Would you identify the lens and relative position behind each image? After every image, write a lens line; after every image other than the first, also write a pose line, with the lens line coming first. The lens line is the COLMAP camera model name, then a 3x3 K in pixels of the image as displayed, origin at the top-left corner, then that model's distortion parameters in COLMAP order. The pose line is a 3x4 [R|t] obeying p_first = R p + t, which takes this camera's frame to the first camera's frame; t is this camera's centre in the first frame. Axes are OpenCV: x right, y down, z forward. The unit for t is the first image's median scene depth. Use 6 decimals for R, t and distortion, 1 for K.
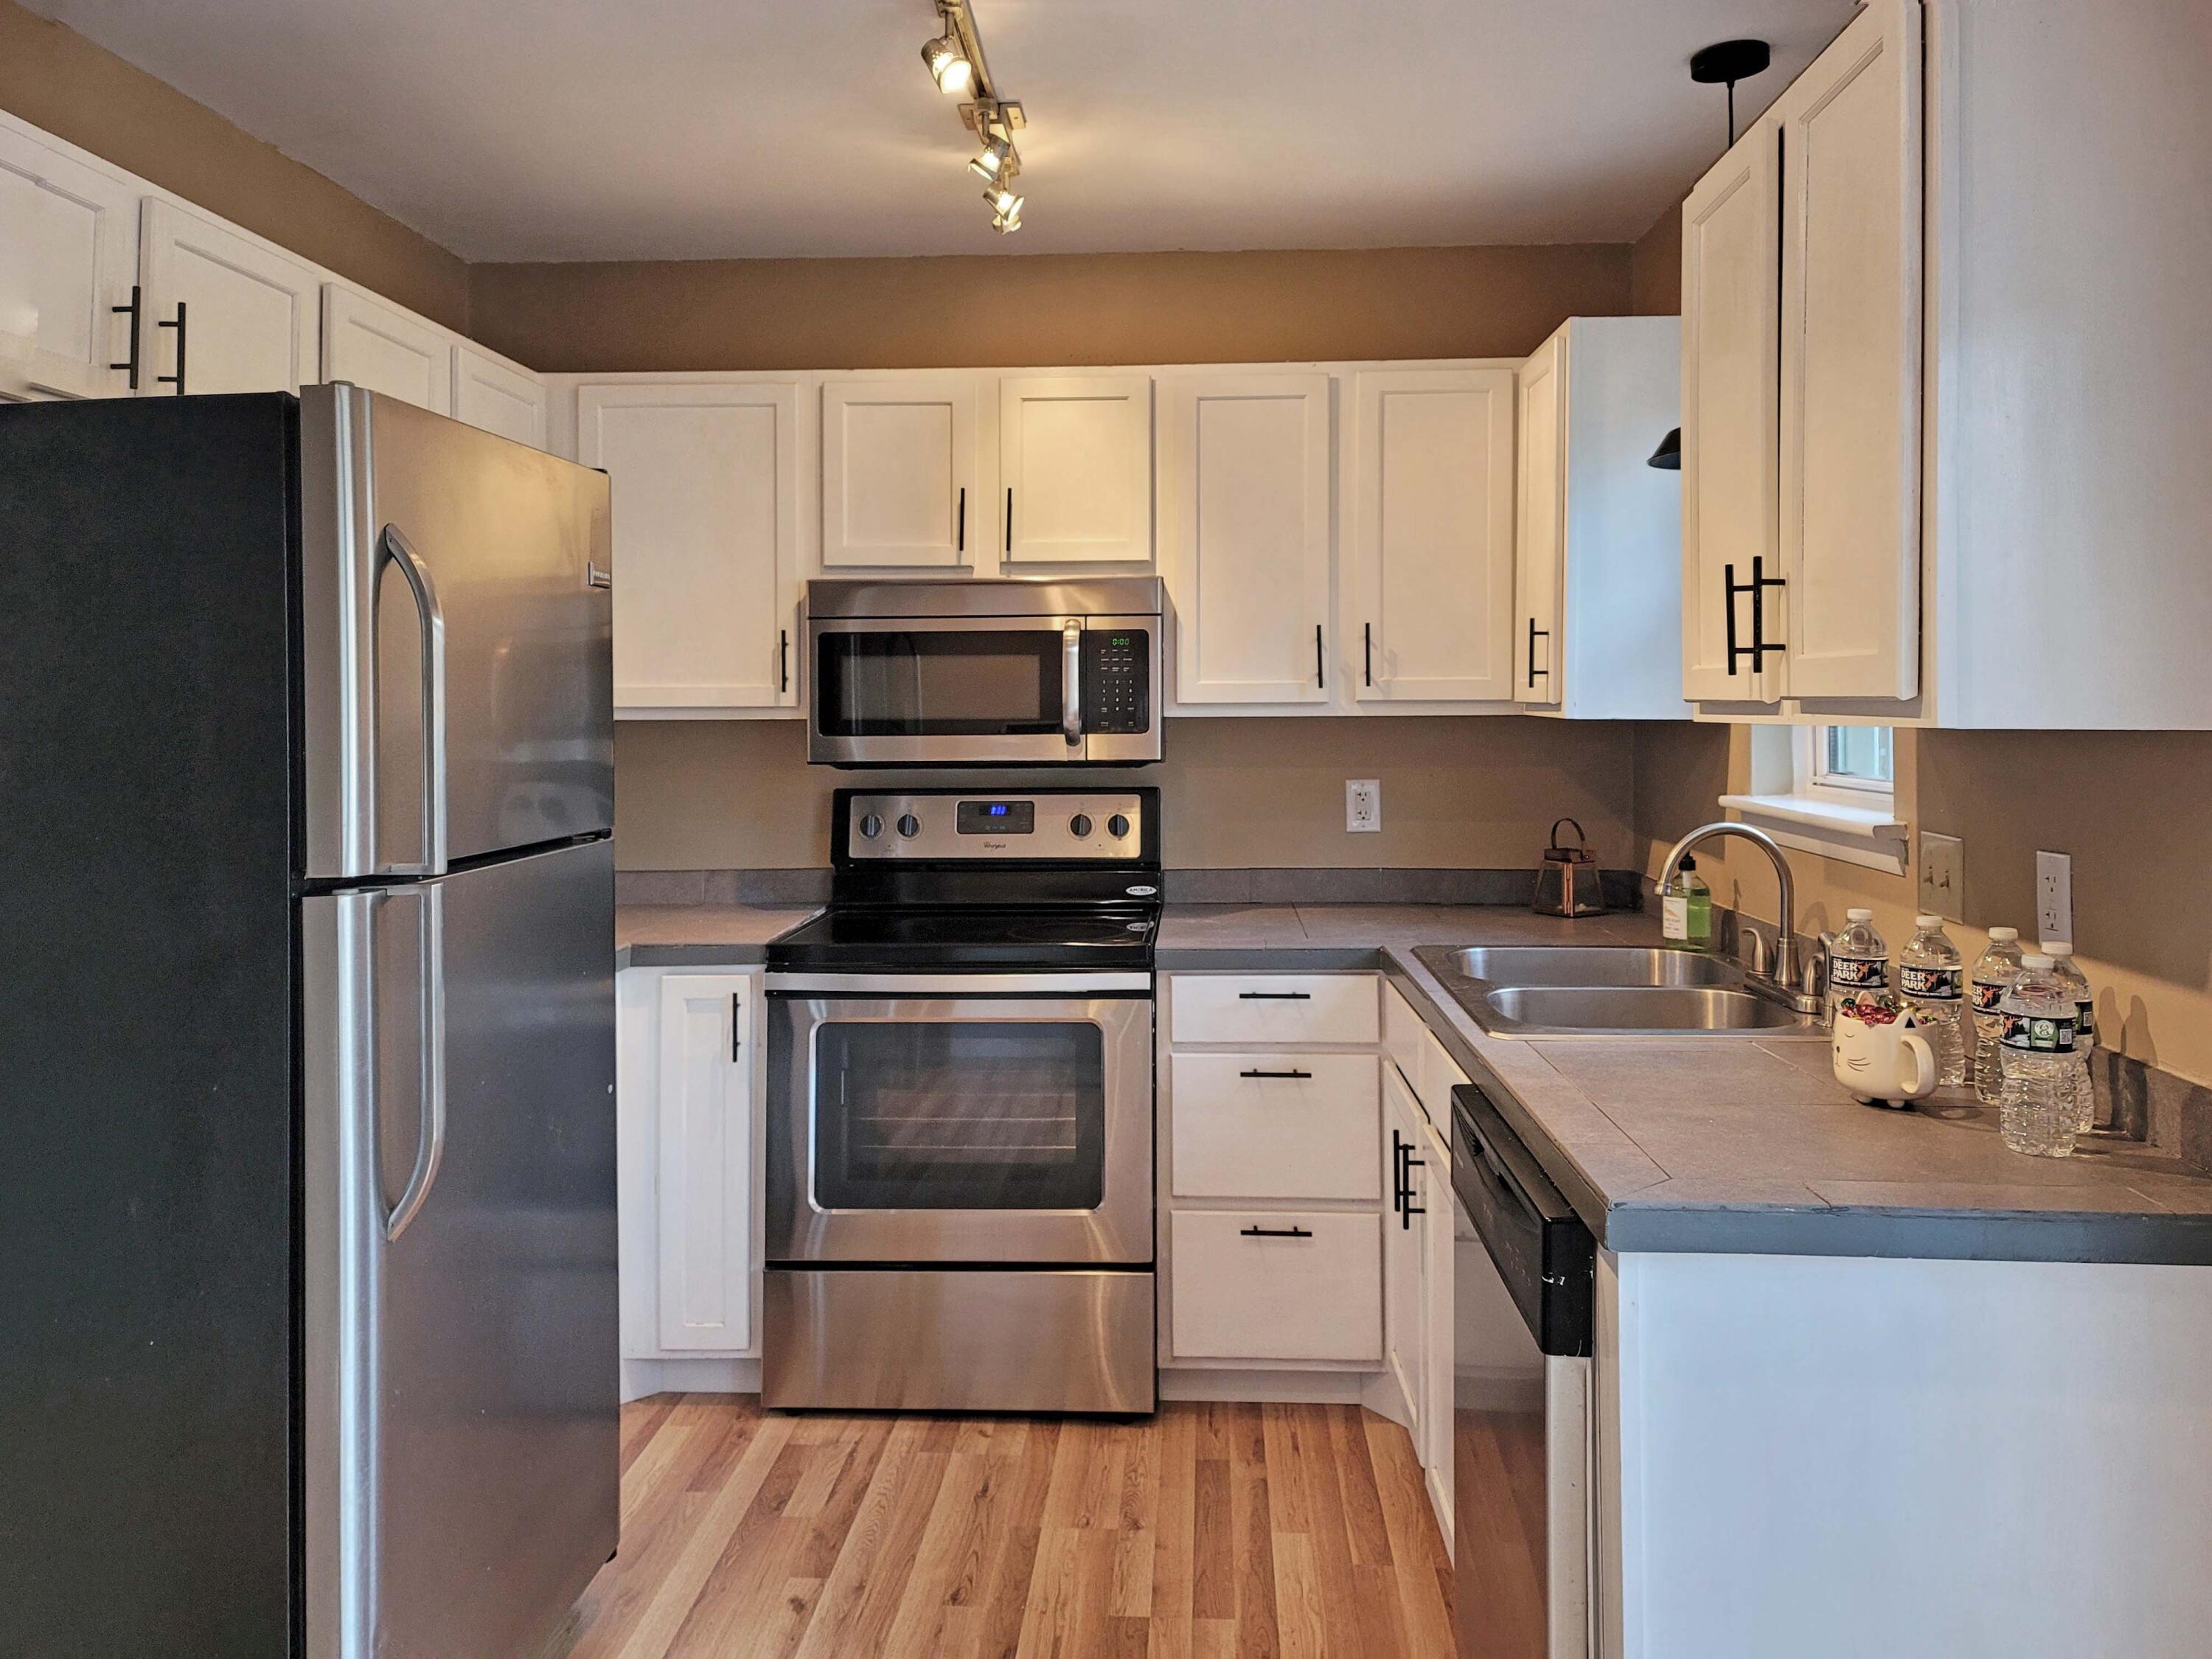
lens RADIAL K [[1612.1, 0, 1082.3], [0, 1612.1, 718.8], [0, 0, 1]] dist [0.035741, -0.024472]
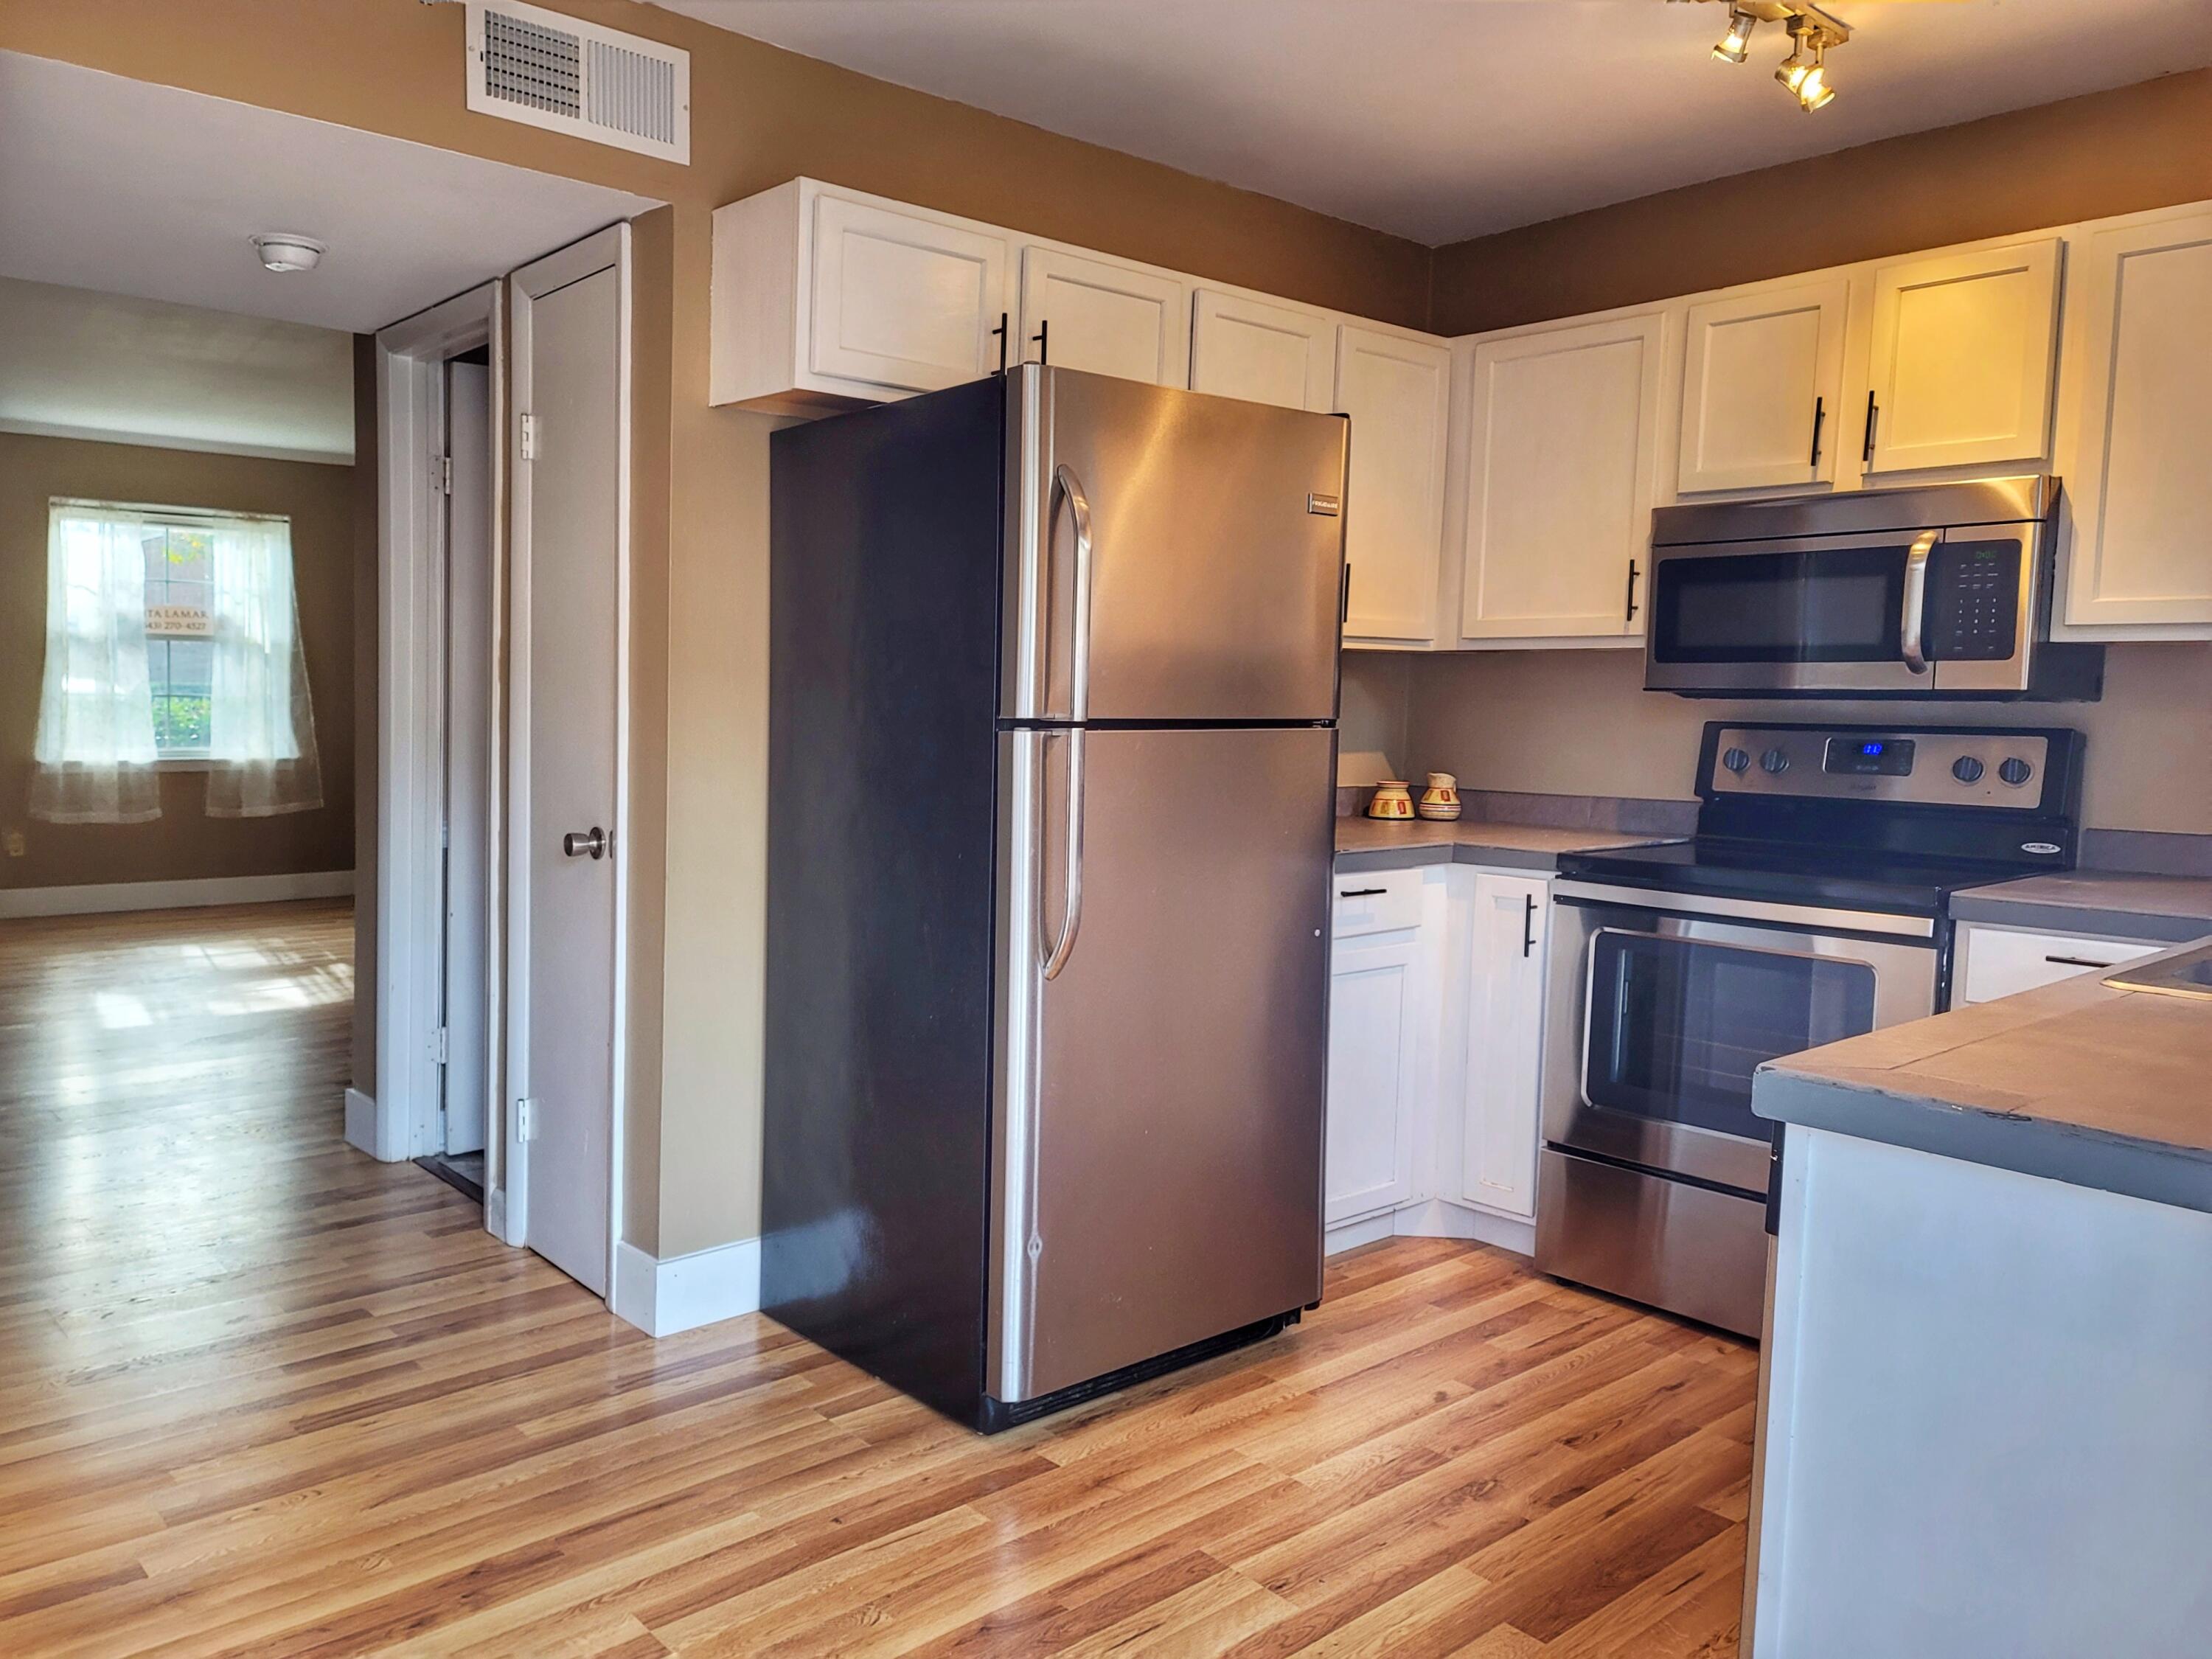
lens RADIAL K [[1612.1, 0, 1101.1], [0, 1612.1, 841.8], [0, 0, 1]] dist [0.035741, -0.024472]
pose [[0.704499, 0.080984, -0.705069, 0.325713], [-0.025926, 0.995742, 0.088465, 0.042384], [0.709231, -0.044044, 0.703599, 0.027479]]
